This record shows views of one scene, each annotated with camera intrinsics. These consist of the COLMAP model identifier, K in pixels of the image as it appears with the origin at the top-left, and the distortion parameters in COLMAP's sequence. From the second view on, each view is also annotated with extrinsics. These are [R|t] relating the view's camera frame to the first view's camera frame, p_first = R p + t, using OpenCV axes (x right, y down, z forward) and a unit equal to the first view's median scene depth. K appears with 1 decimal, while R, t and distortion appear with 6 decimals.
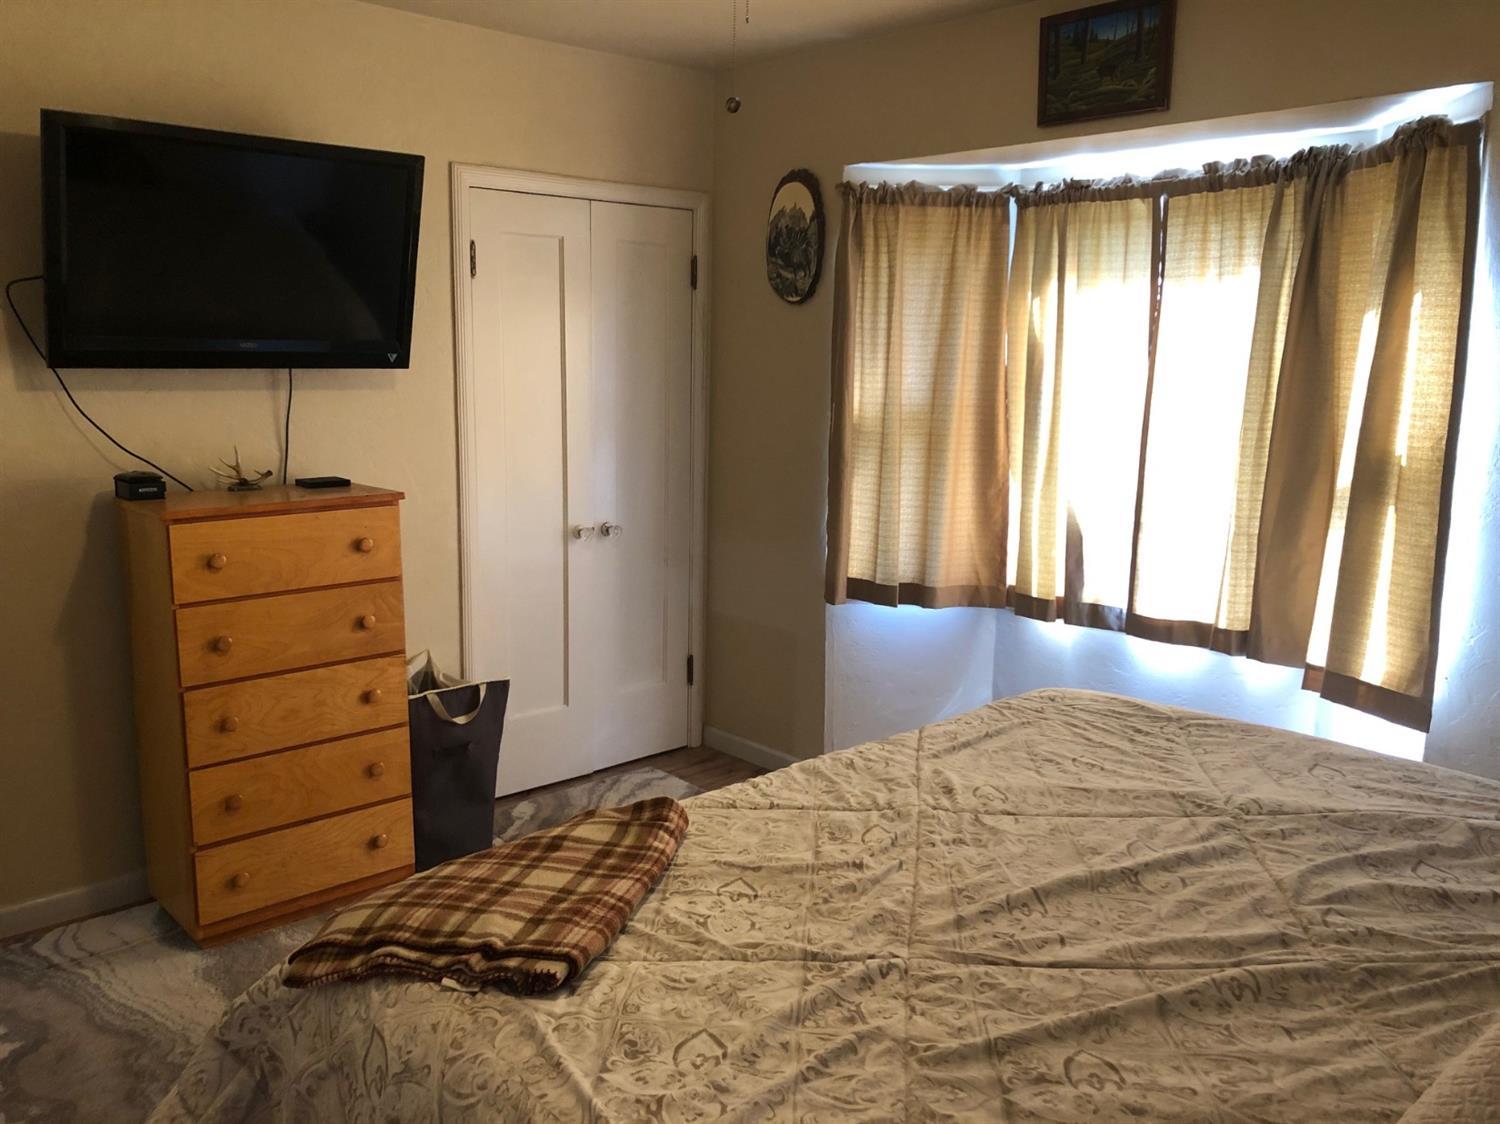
lens RADIAL K [[1244.5, 0, 746.7], [0, 1244.5, 536.1], [0, 0, 1]] dist [0.009157, 0.012923]
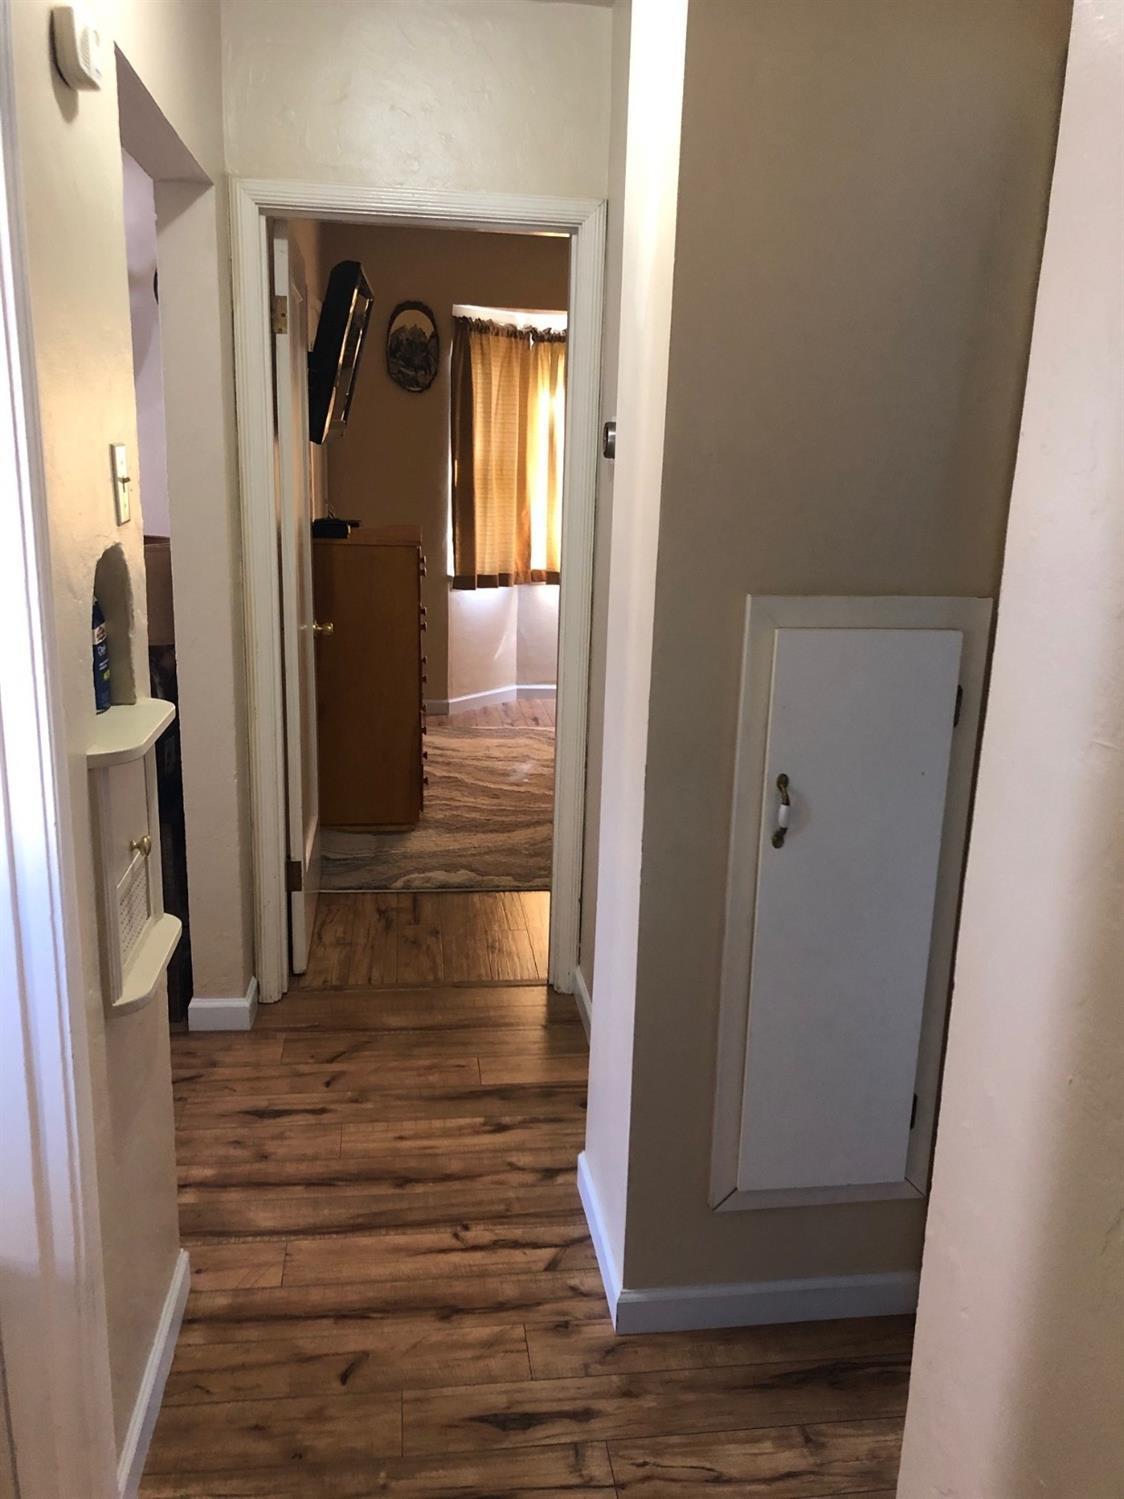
lens RADIAL K [[1243.6, 0, 578.5], [0, 1243.6, 732.5], [0, 0, 1]] dist [0.009157, 0.012923]
pose [[0.563744, -0.186416, 0.804638, -1.242605], [0.100116, 0.982437, 0.157464, -0.002085], [-0.819859, -0.008212, 0.572506, -0.019678]]
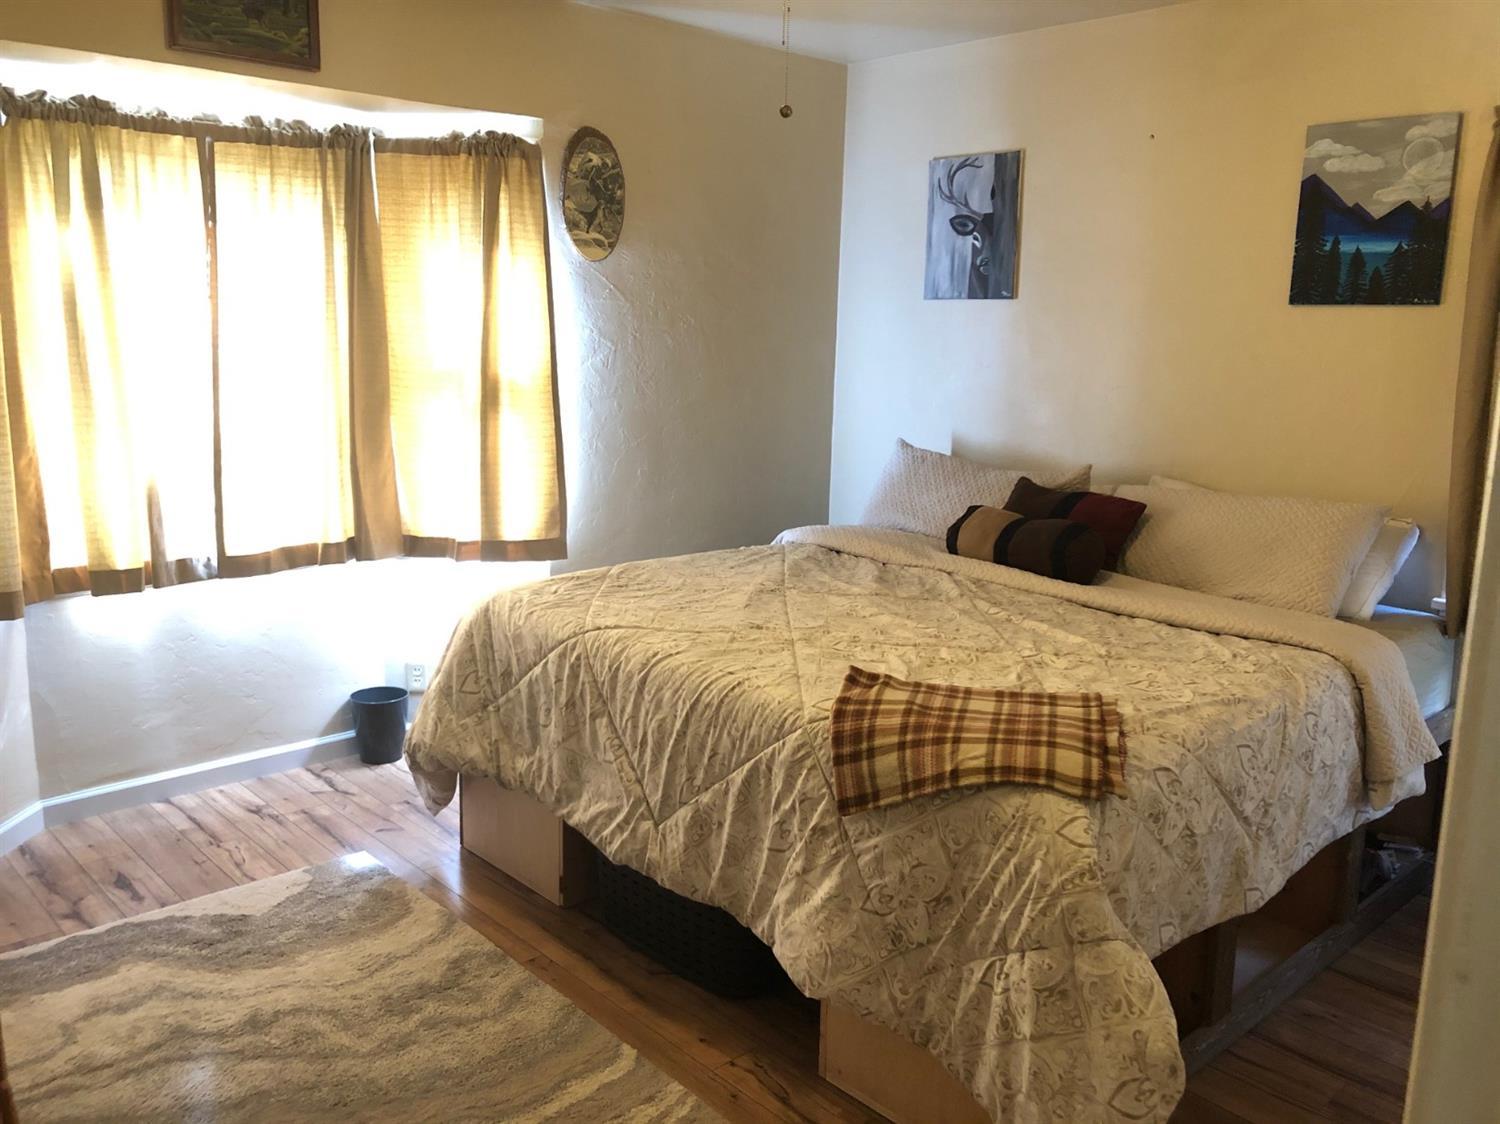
lens RADIAL K [[1244.5, 0, 746.7], [0, 1244.5, 536.1], [0, 0, 1]] dist [0.009157, 0.012923]
pose [[-0.010811, -0.186587, 0.982379, -0.673521], [0.124839, 0.974498, 0.186464, -0.088467], [-0.992118, 0.124656, 0.012758, 0.560176]]
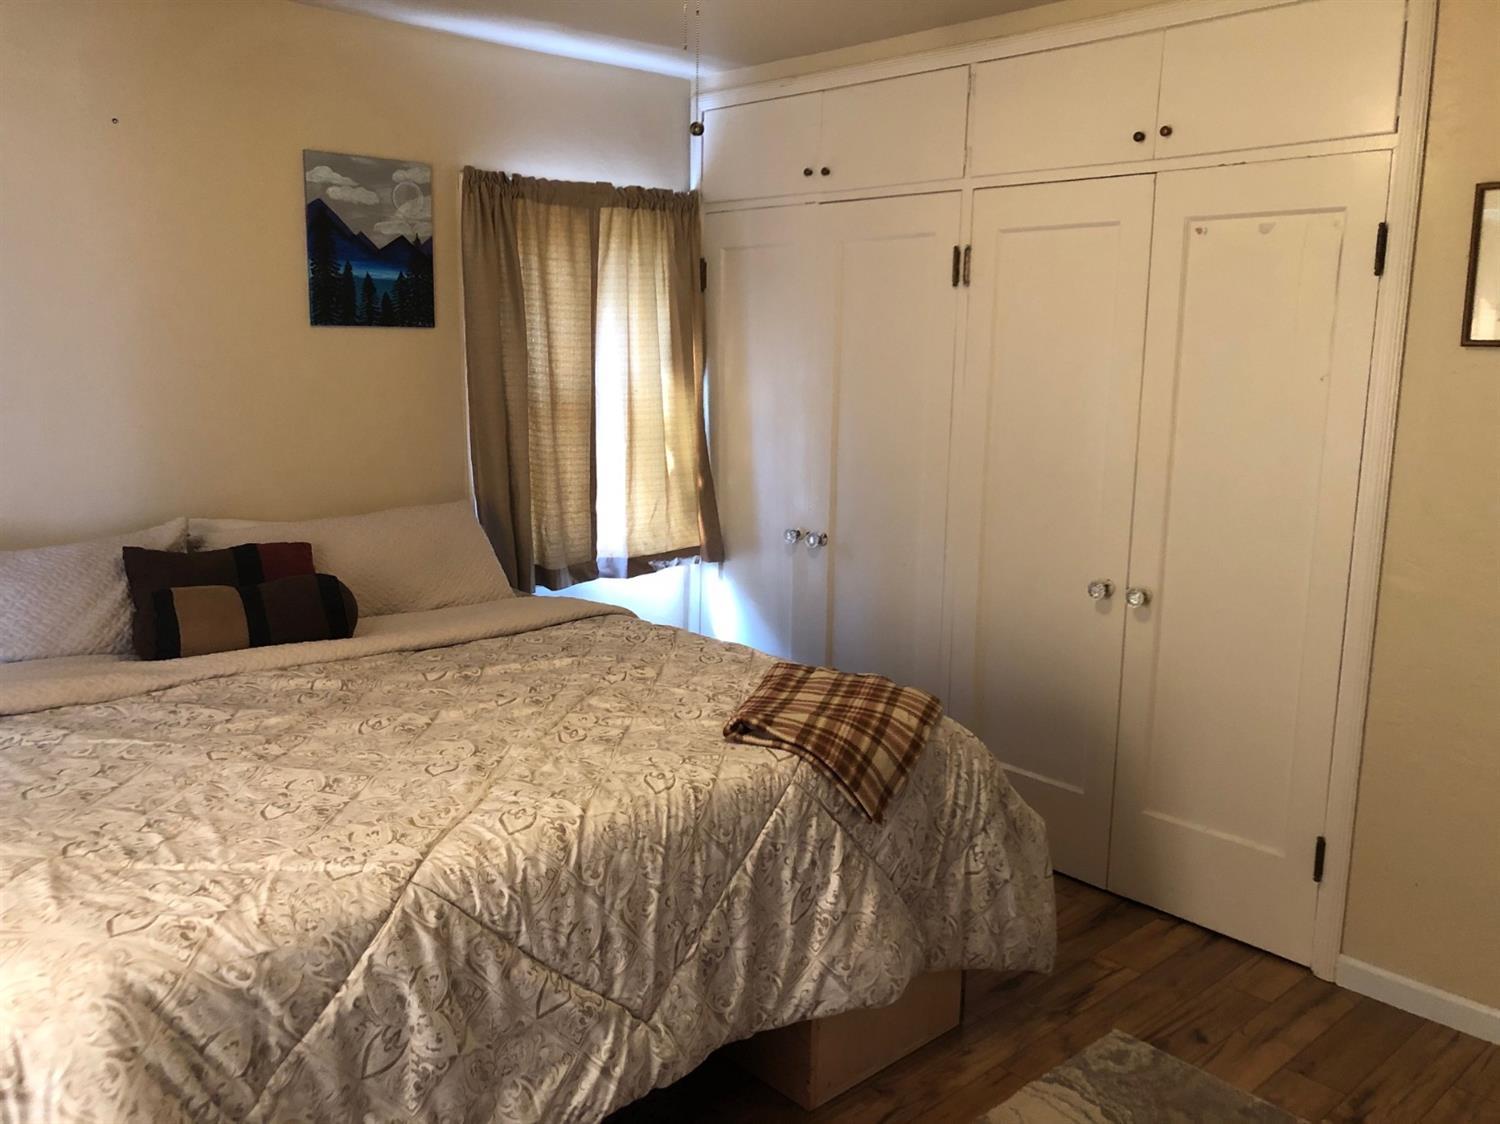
lens RADIAL K [[1198.0, 0, 743.2], [0, 1198.0, 551.8], [0, 0, 1]] dist [0.054743, -0.140203]
pose [[-0.999740, -0.022700, 0.002279, -0.035933], [-0.020835, 0.949154, 0.314121, -0.166101], [-0.009293, 0.313991, -0.949380, 1.084968]]
